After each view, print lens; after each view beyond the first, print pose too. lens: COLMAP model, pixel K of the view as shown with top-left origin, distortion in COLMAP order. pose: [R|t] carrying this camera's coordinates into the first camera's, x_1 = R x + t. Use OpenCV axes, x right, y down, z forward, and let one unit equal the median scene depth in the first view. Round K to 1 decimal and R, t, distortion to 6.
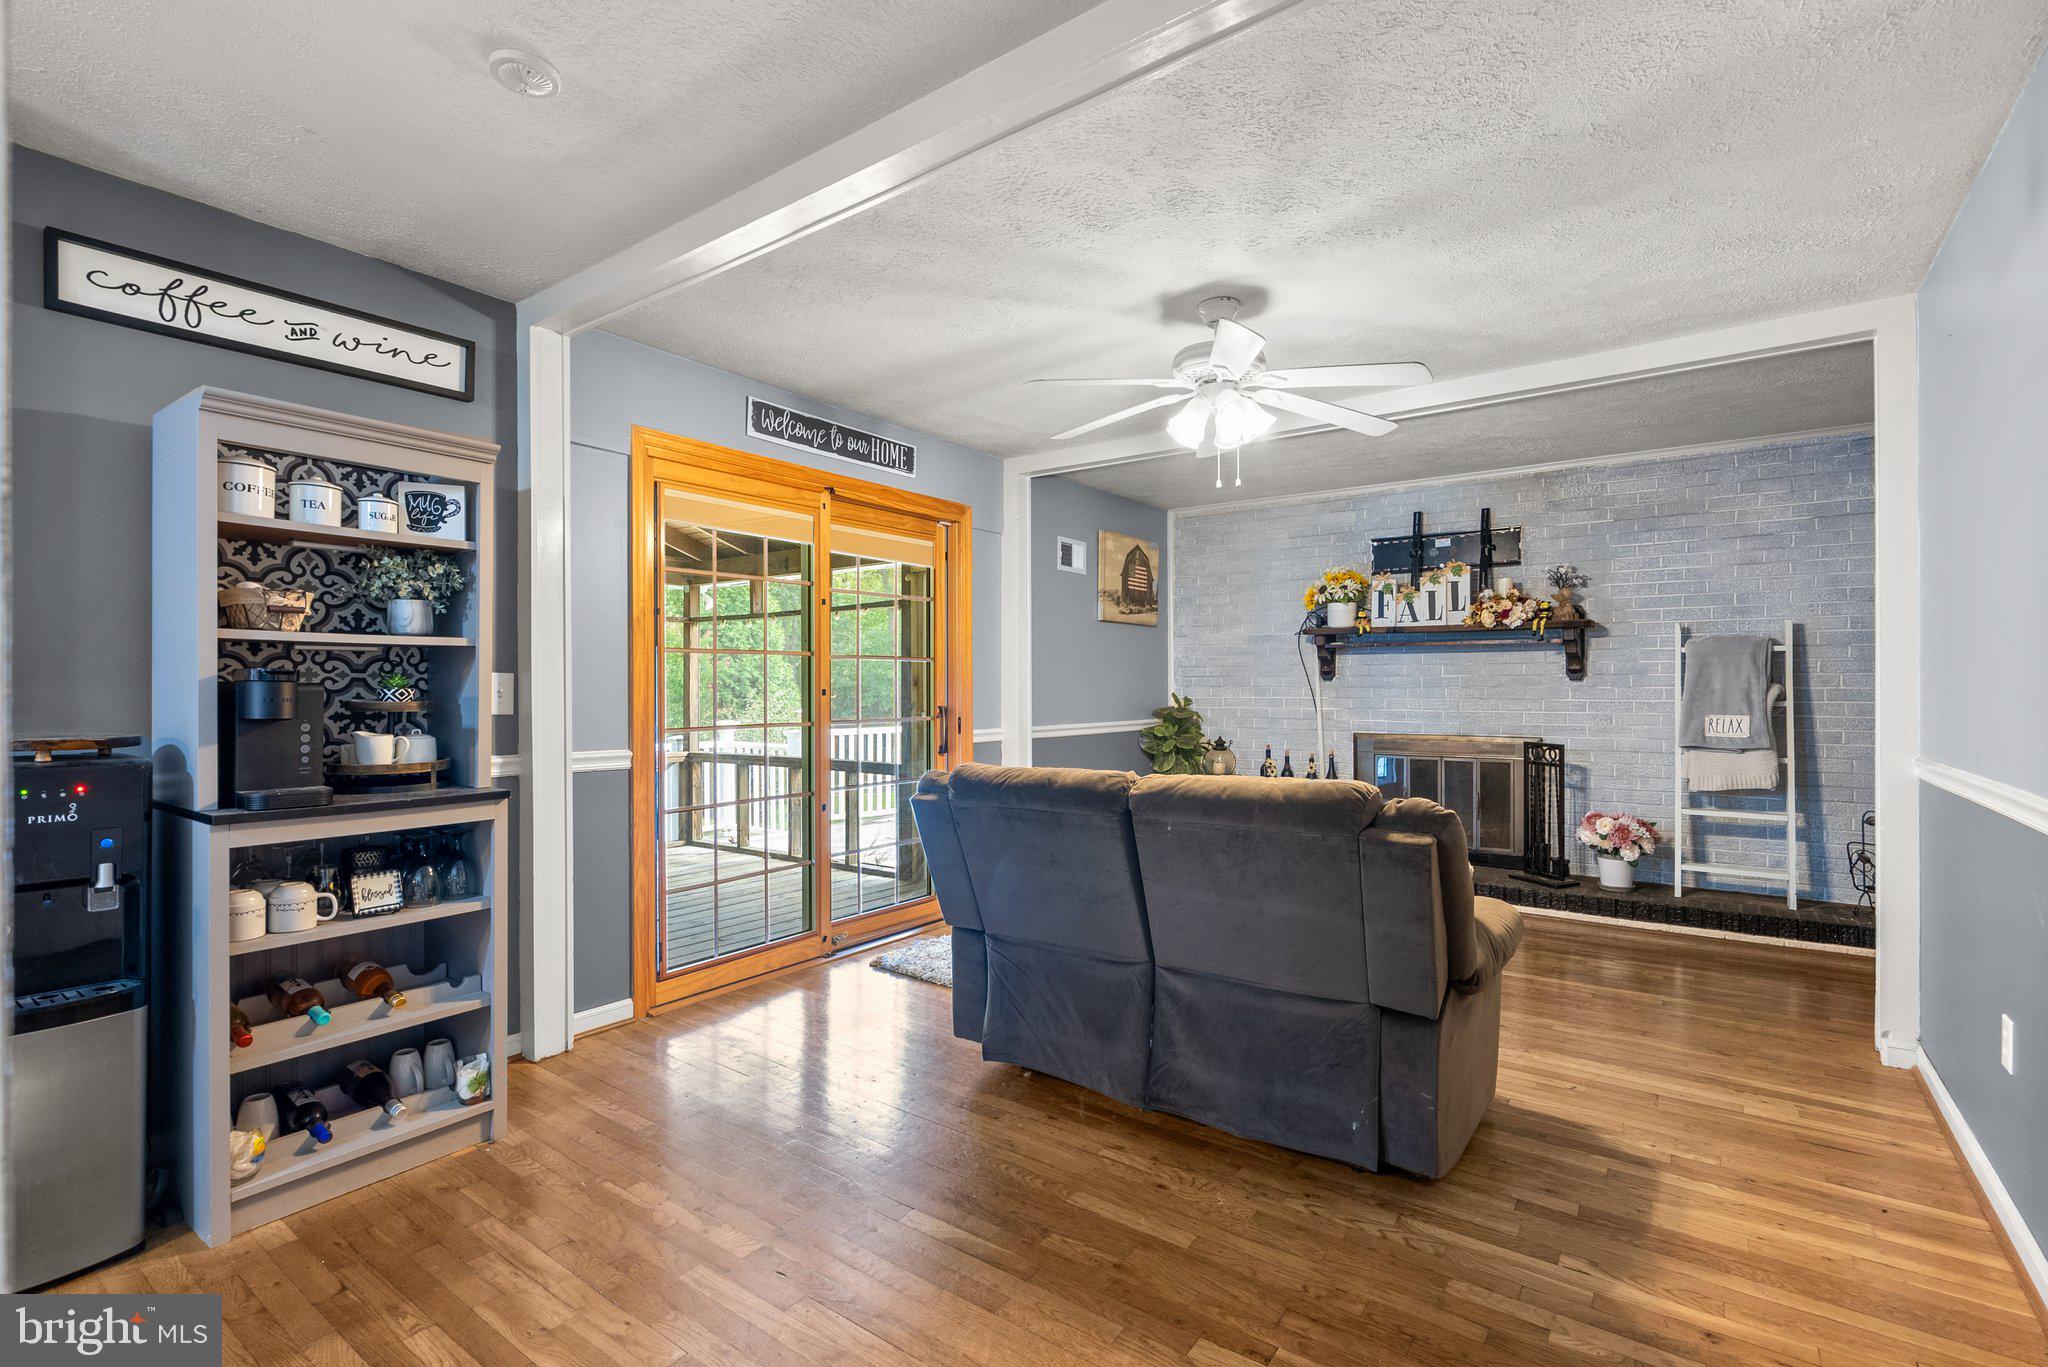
lens RADIAL K [[928.8, 0, 1013.3], [0, 928.8, 686.8], [0, 0, 1]] dist [-0.002619, 0.000535]
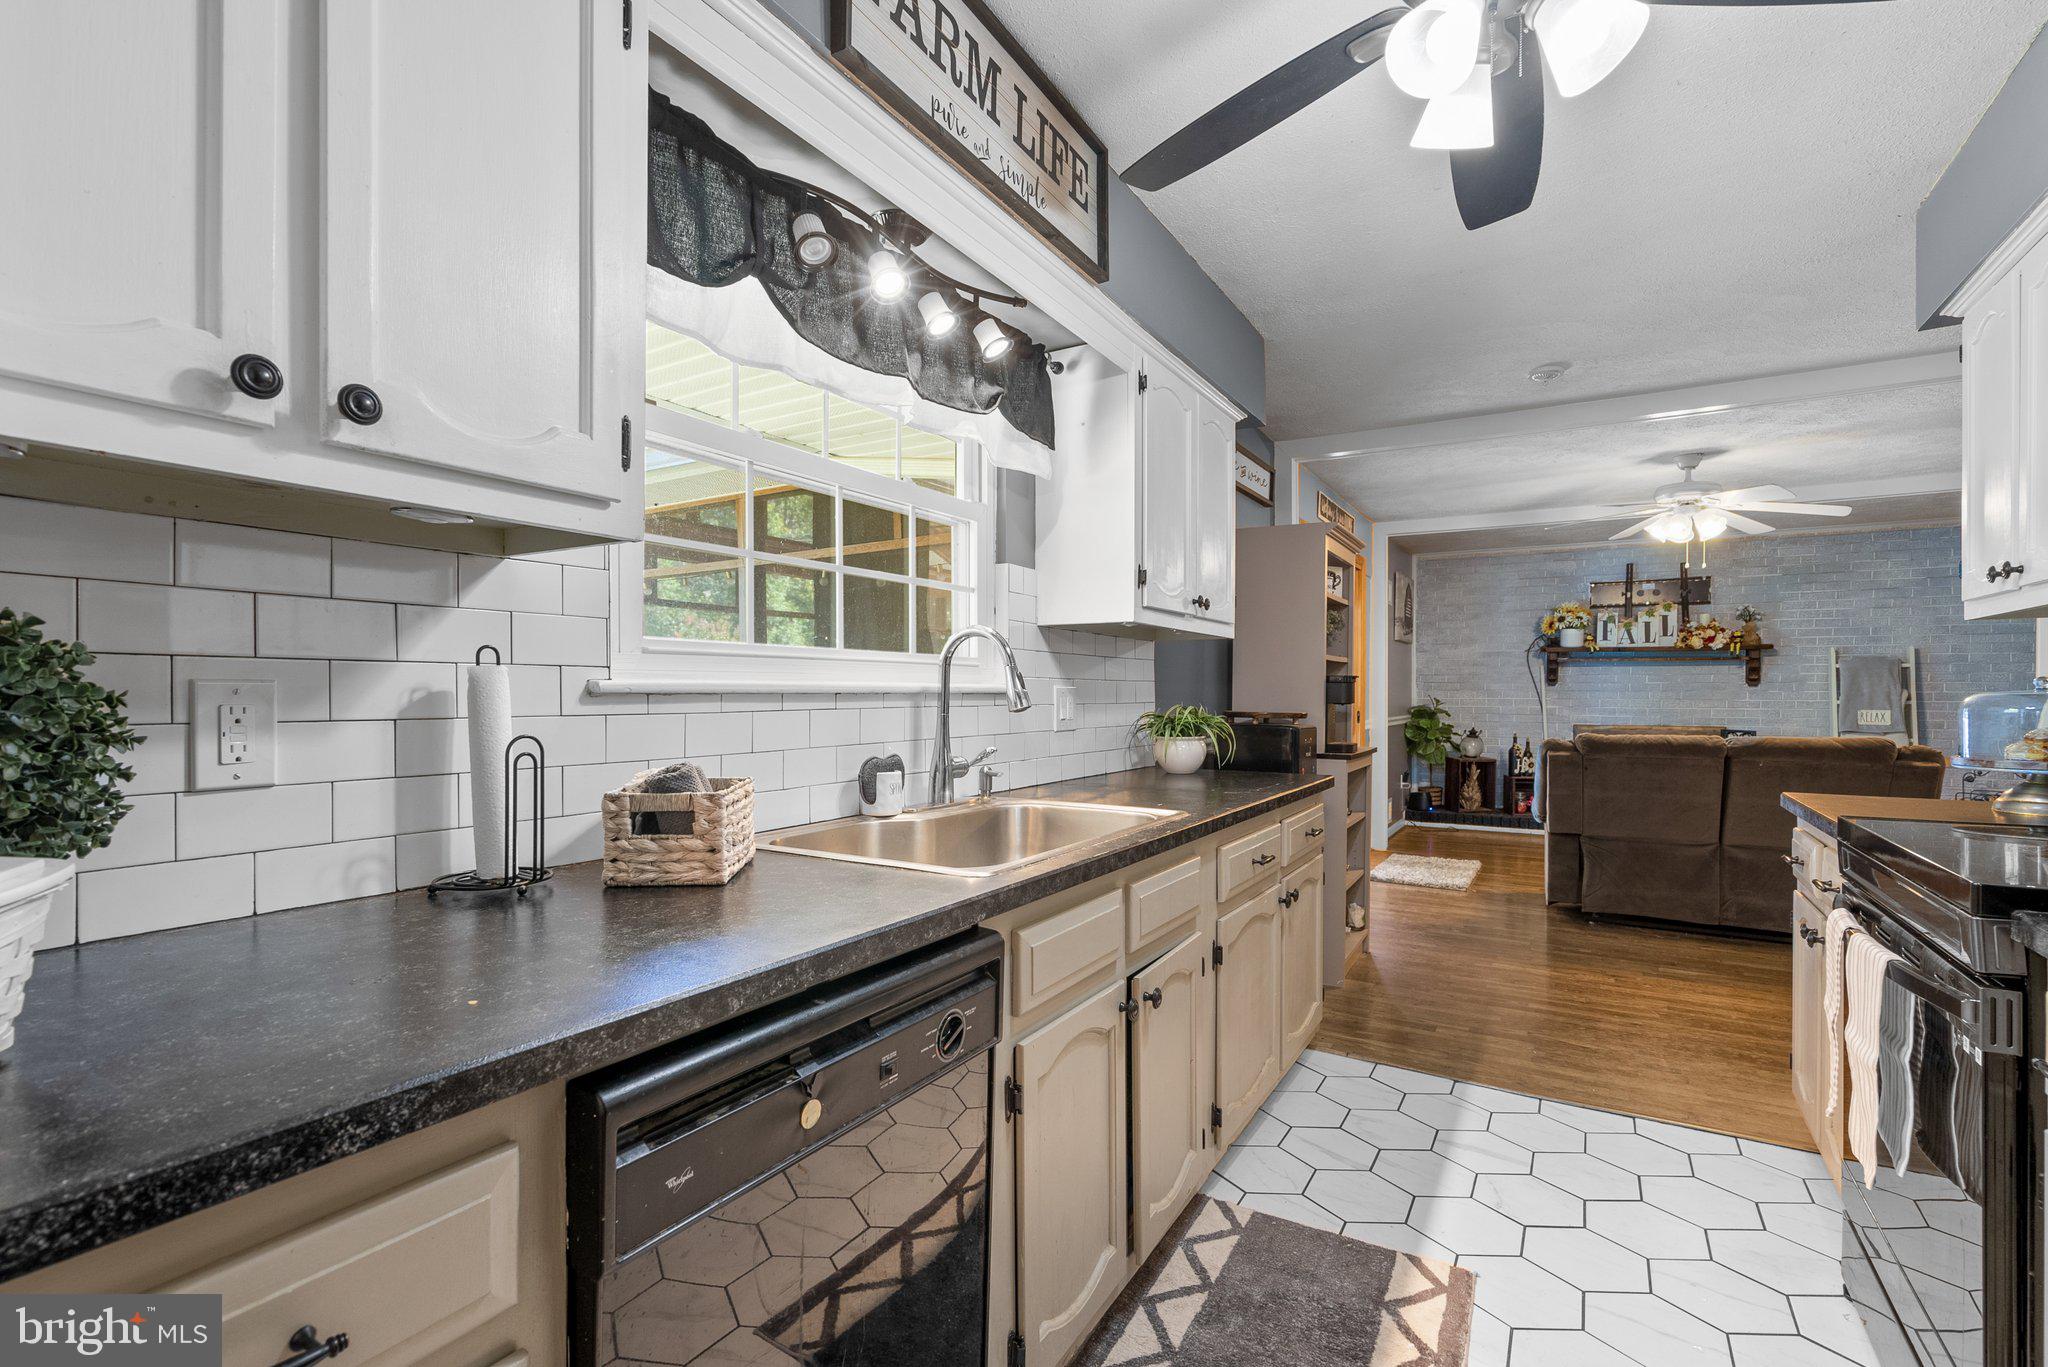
lens RADIAL K [[927.4, 0, 1008.6], [0, 927.4, 697.1], [0, 0, 1]] dist [0.000316, -0.000196]
pose [[0.995490, 0.002485, 0.094838, -0.666466], [-0.003016, 0.999981, 0.005458, 0.005303], [-0.094822, -0.005720, 0.995478, -0.308499]]
